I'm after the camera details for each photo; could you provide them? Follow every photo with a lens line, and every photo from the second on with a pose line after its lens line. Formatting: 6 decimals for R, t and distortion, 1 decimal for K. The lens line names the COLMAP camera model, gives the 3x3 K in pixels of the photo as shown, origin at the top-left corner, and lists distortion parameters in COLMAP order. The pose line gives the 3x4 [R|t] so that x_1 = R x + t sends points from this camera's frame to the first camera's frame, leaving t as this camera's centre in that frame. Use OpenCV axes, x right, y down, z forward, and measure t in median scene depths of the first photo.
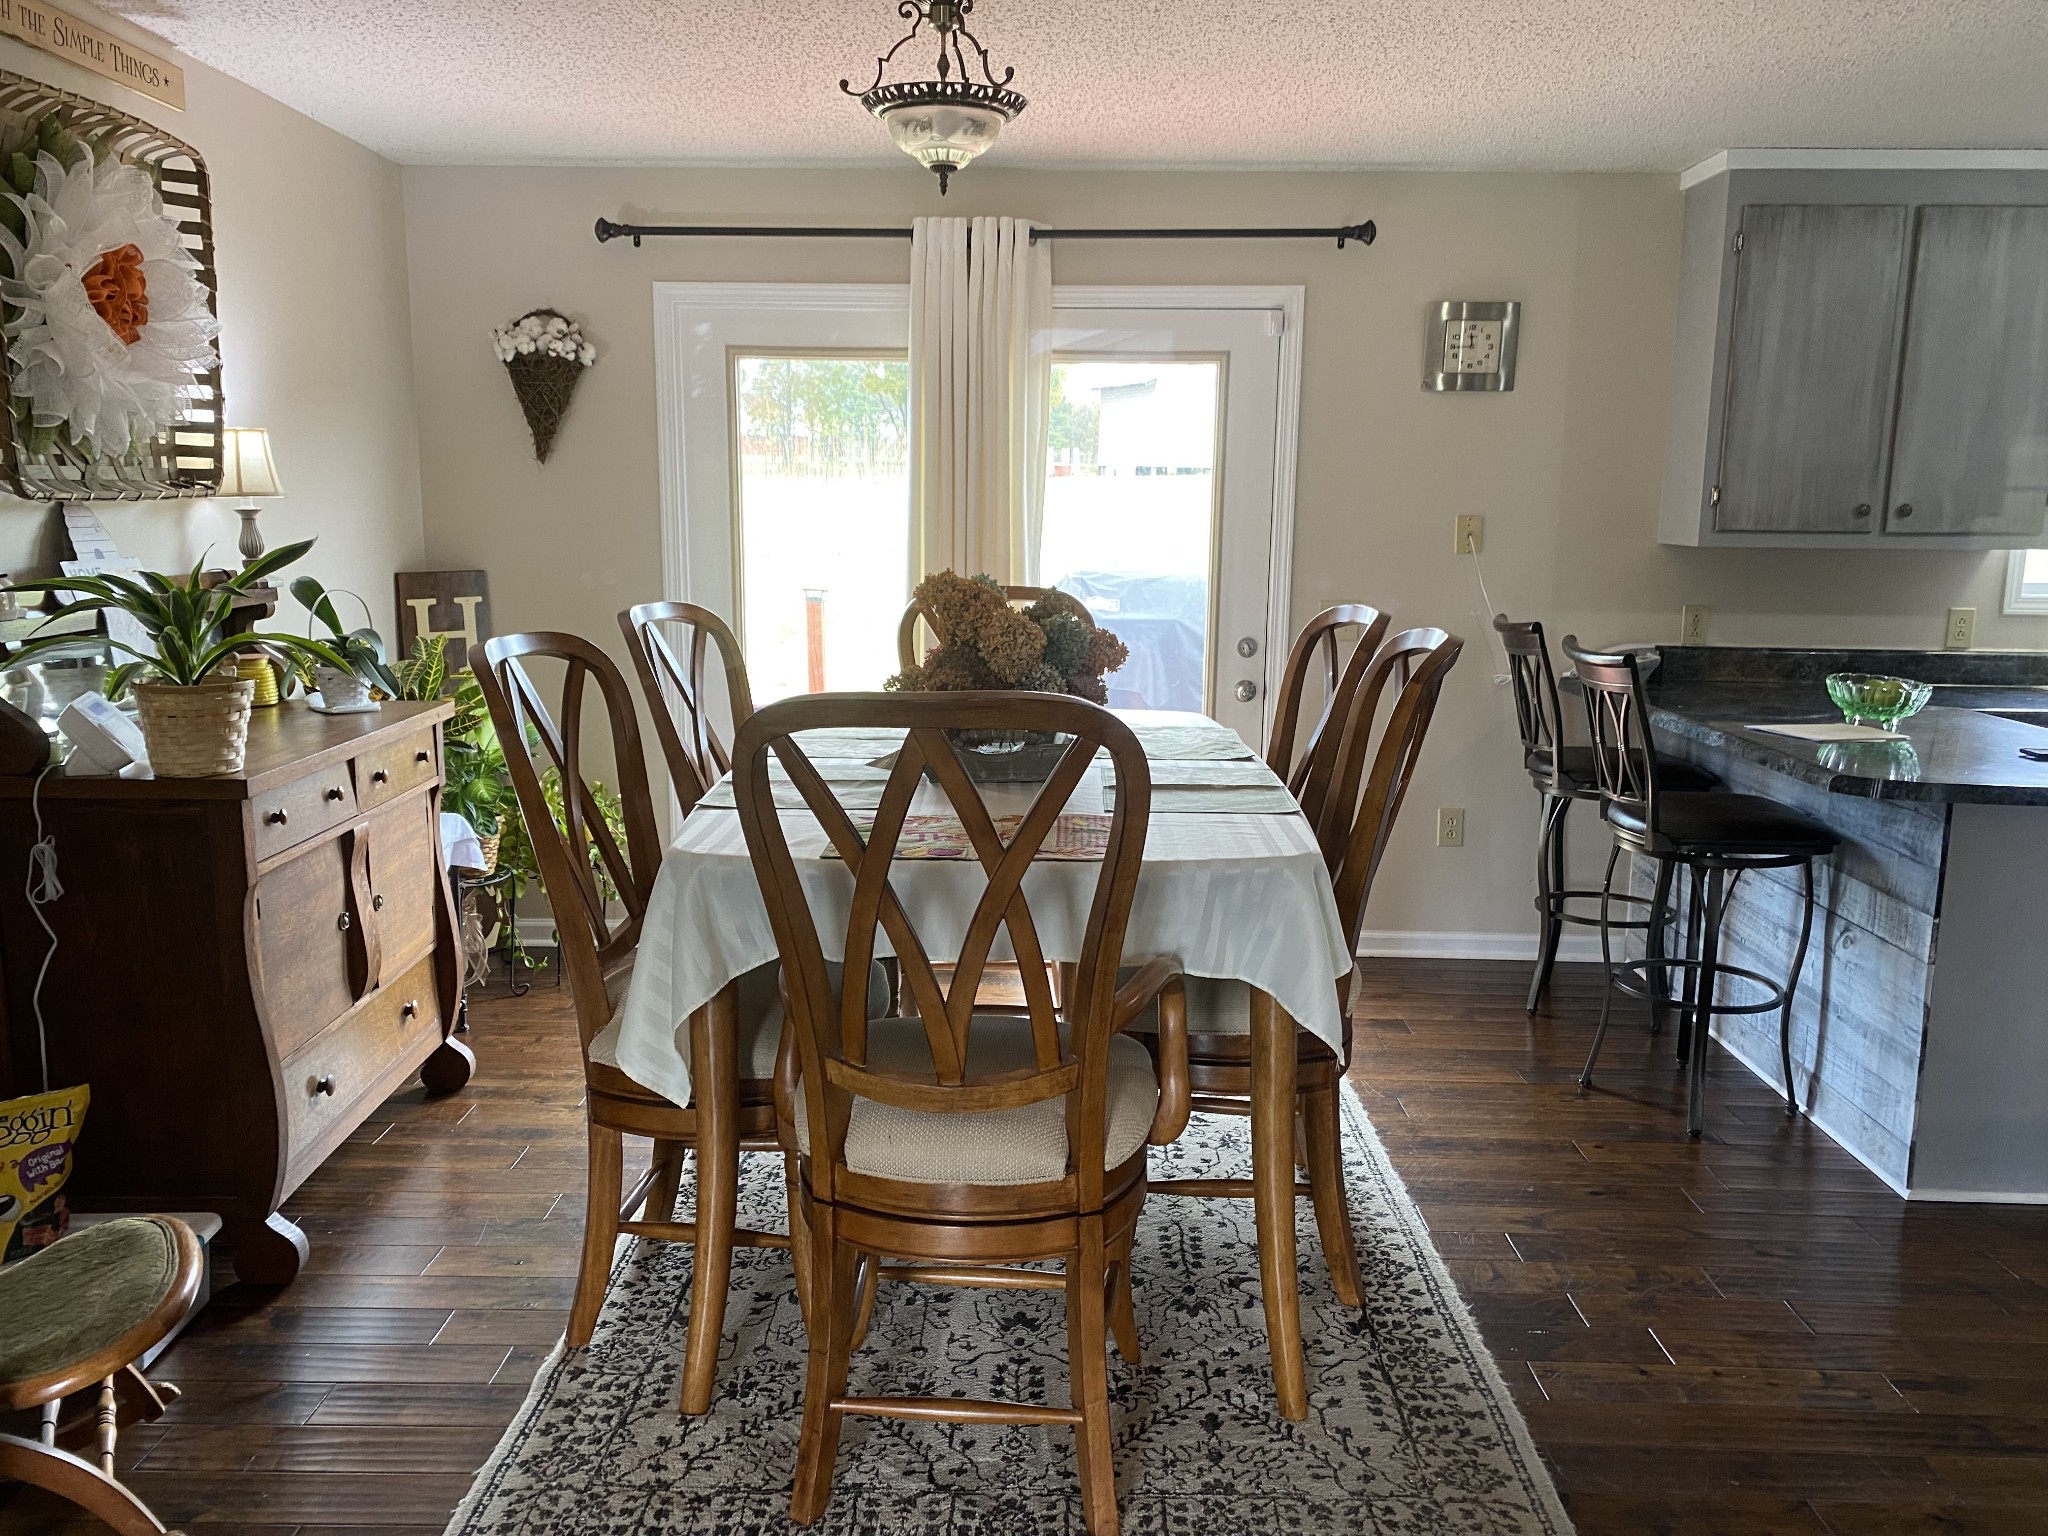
lens RADIAL K [[1590.3, 0, 1024.0], [0, 1590.3, 768.0], [0, 0, 1]] dist [0.012564, -0.003775]
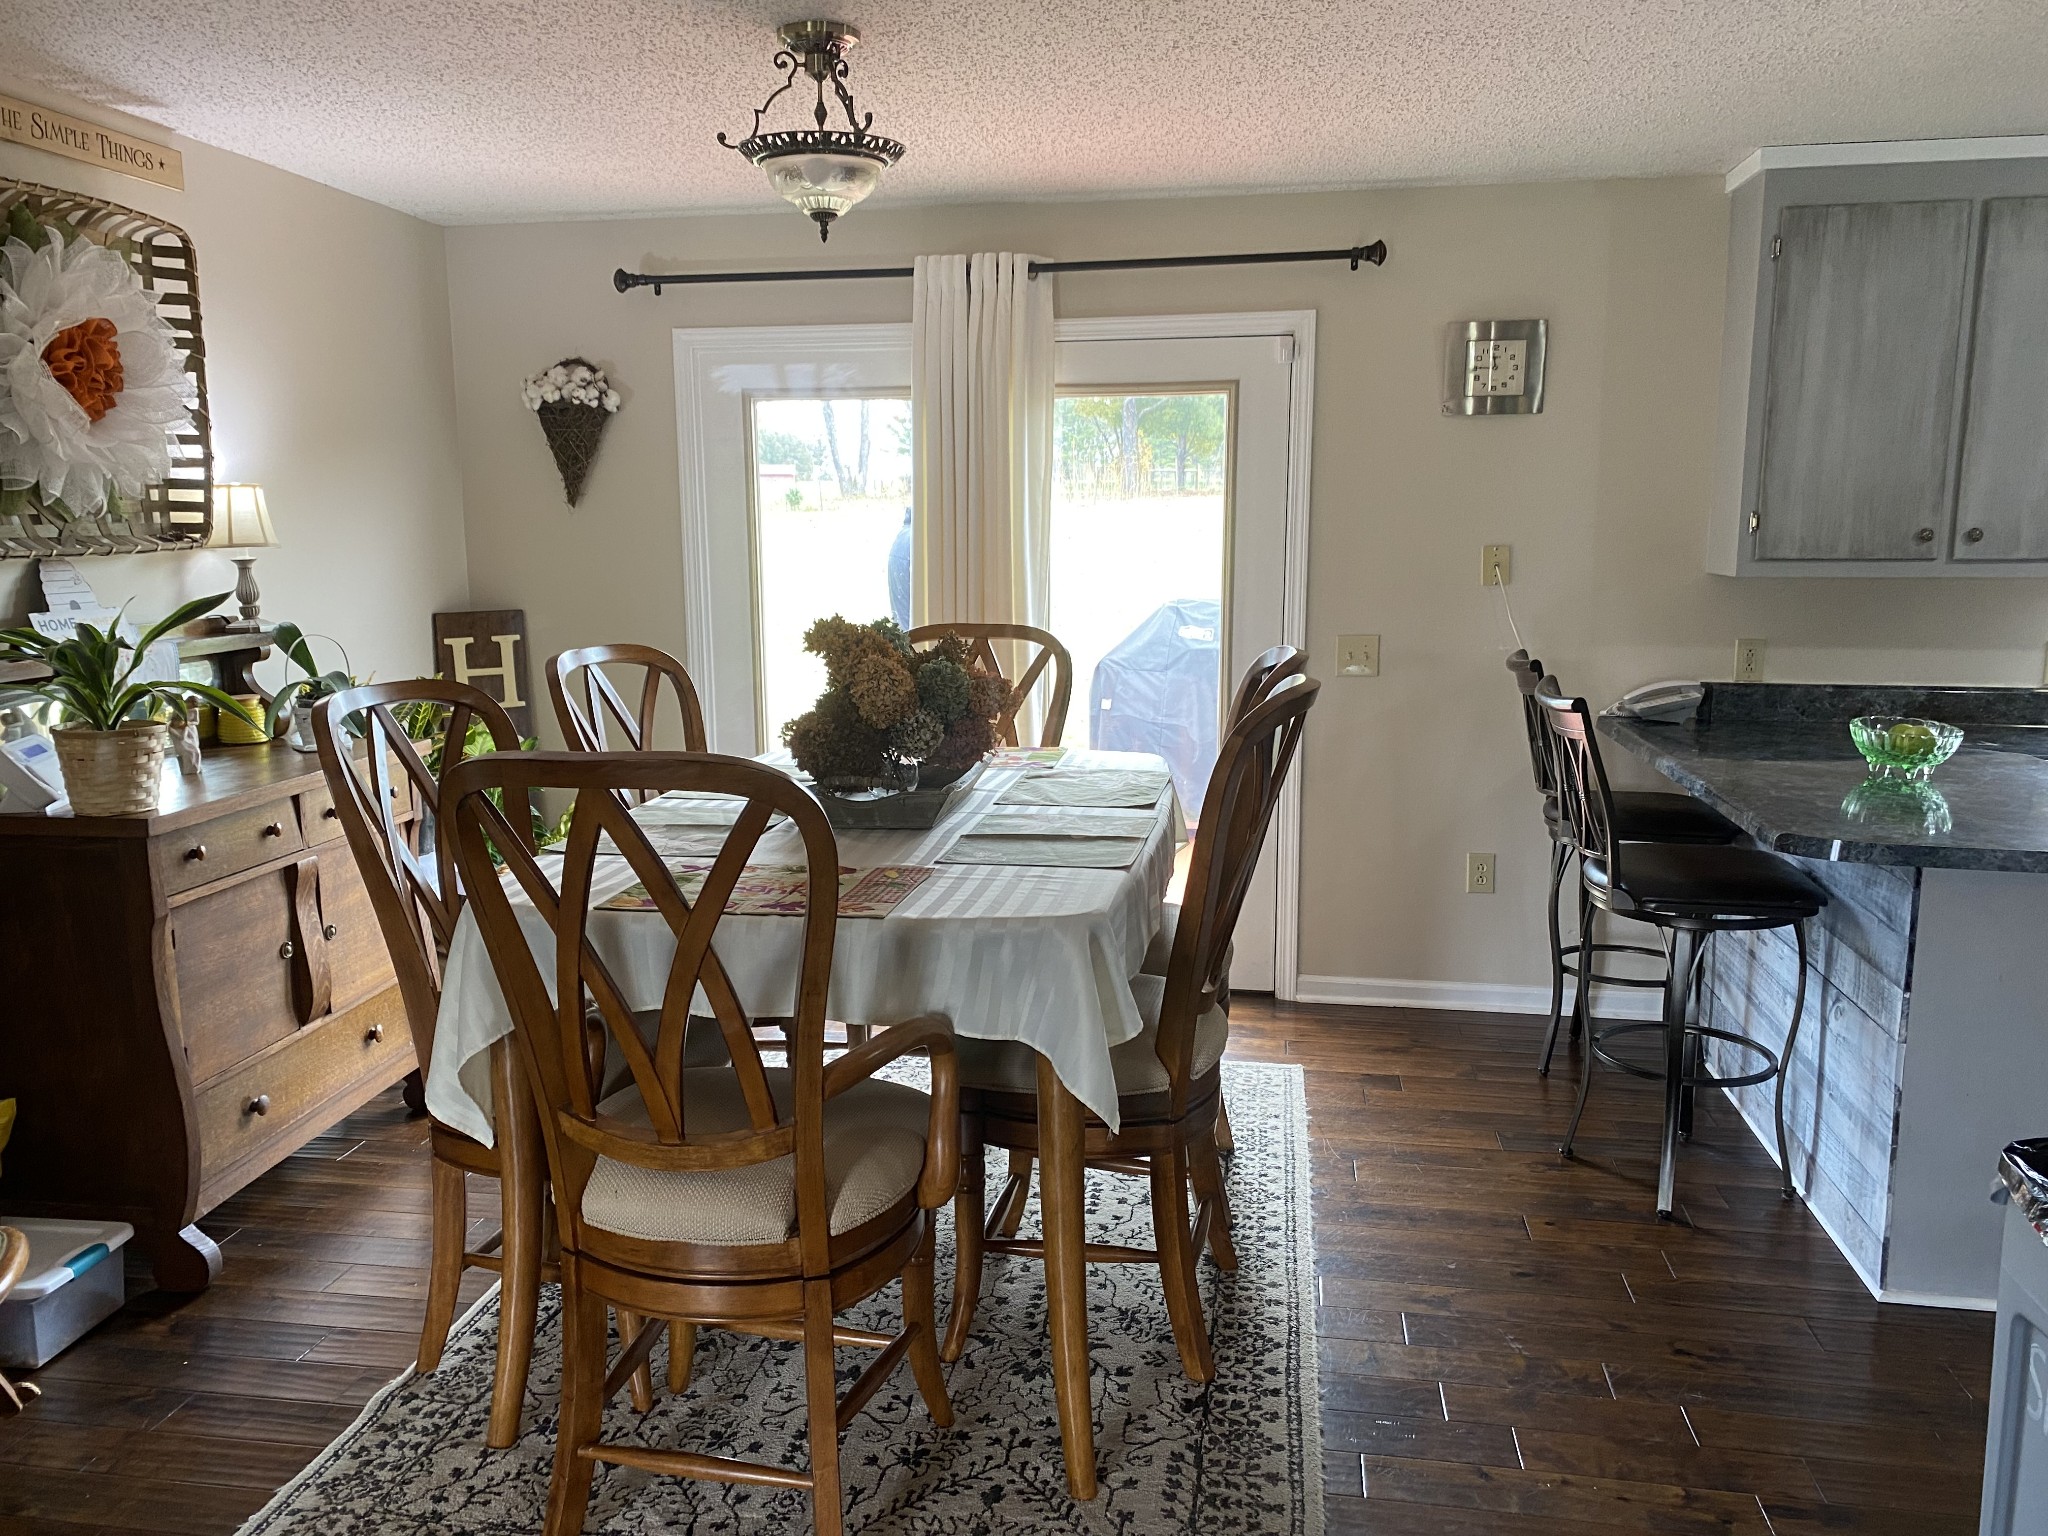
lens RADIAL K [[1590.0, 0, 1014.3], [0, 1590.0, 782.0], [0, 0, 1]] dist [0.009851, 0.000799]
pose [[0.988222, 0.009885, -0.152706, 0.201496], [-0.010453, 0.999941, -0.002917, -0.016644], [0.152668, 0.004479, 0.988267, 0.027201]]
